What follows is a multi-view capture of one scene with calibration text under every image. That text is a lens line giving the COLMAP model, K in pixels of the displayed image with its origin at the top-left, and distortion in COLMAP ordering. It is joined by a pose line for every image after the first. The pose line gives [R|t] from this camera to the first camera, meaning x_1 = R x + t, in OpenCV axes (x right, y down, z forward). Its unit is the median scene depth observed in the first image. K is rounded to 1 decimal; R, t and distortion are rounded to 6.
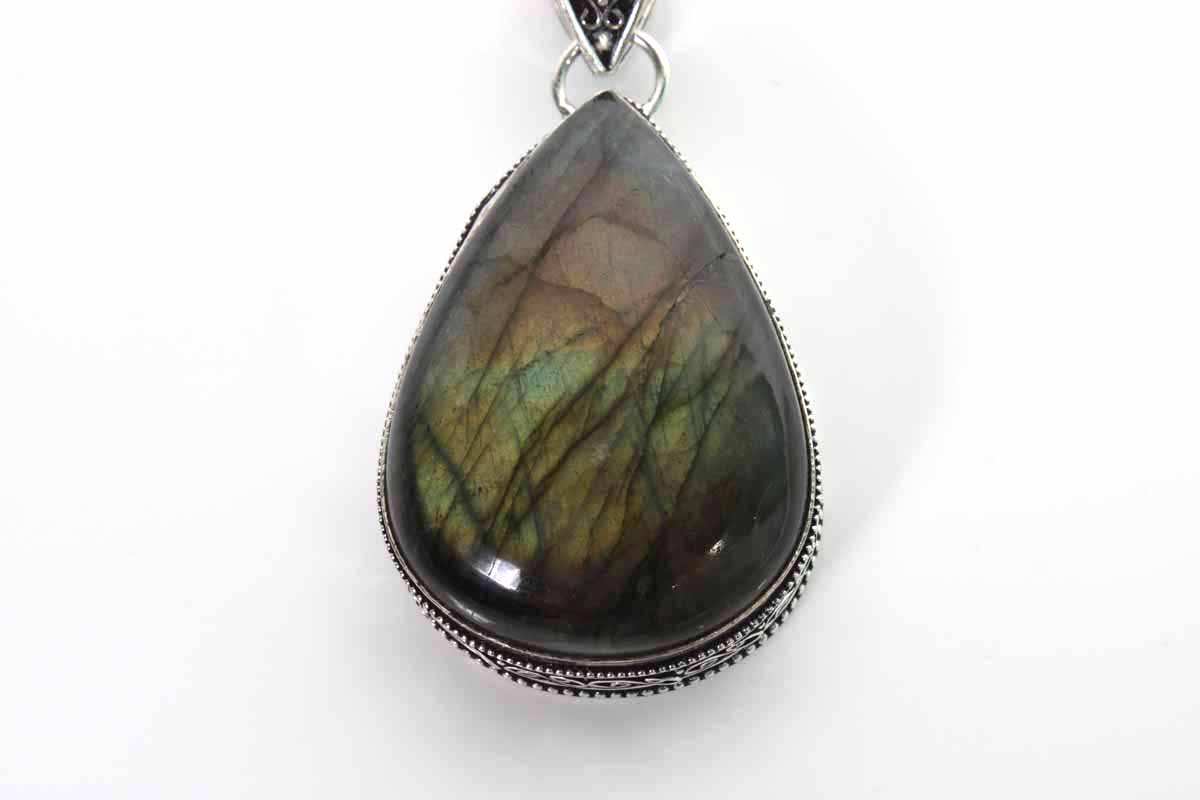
lens RADIAL K [[2924.7, 0, 605.7], [0, 2924.7, 400.5], [0, 0, 1]] dist [-0.150681, 0.000000]
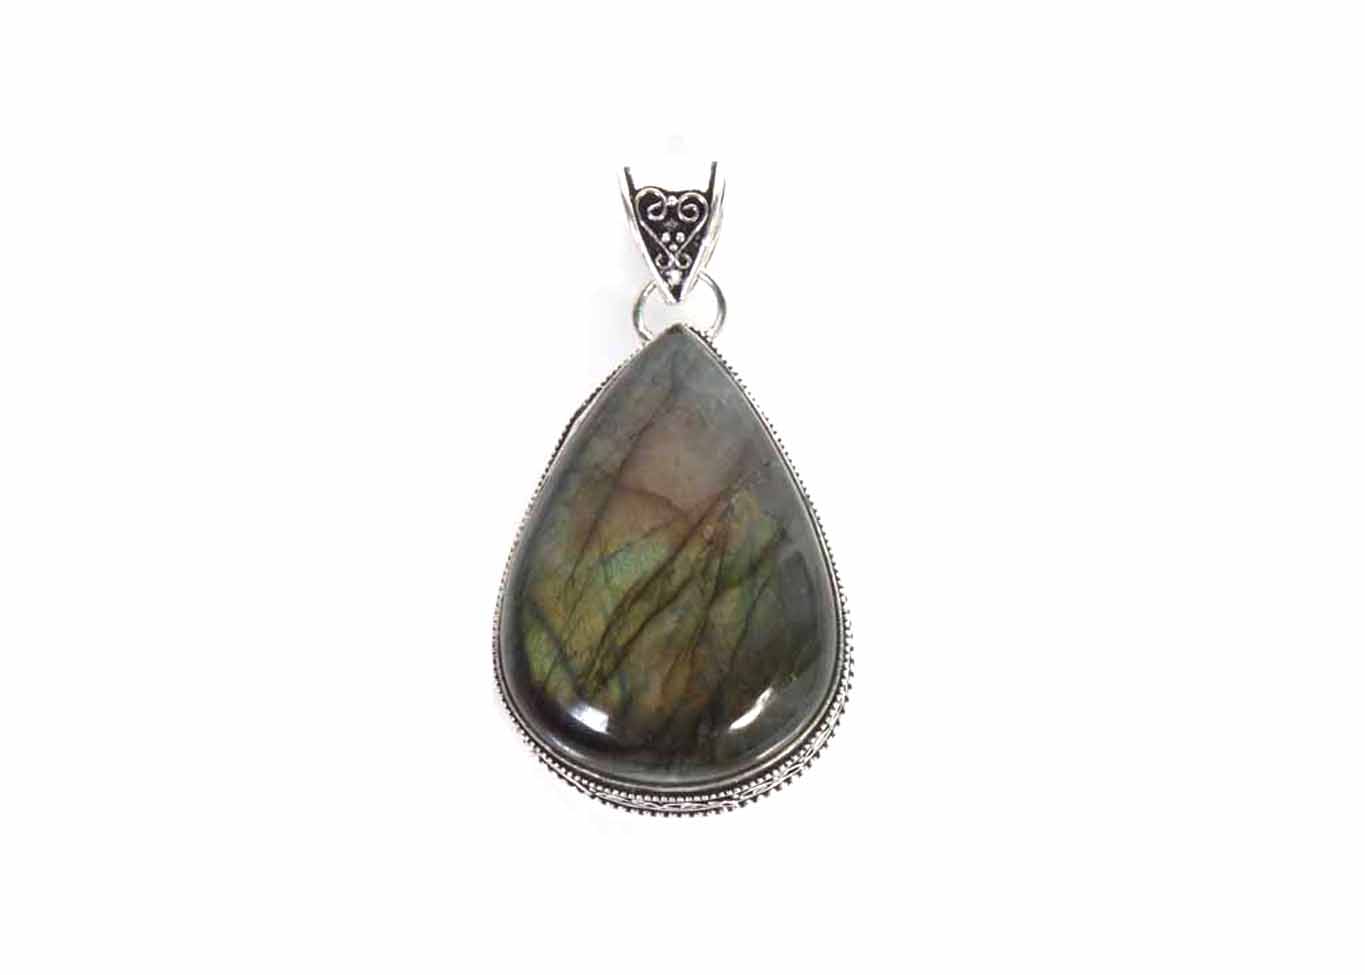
lens RADIAL K [[3925.6, 0, 673.8], [0, 3925.6, 483.4], [0, 0, 1]] dist [0.038572, 0.000000]
pose [[0.999915, -0.002555, -0.012802, 0.020844], [0.002733, 0.999900, 0.013886, -0.064096], [0.012765, -0.013920, 0.999822, -0.675373]]
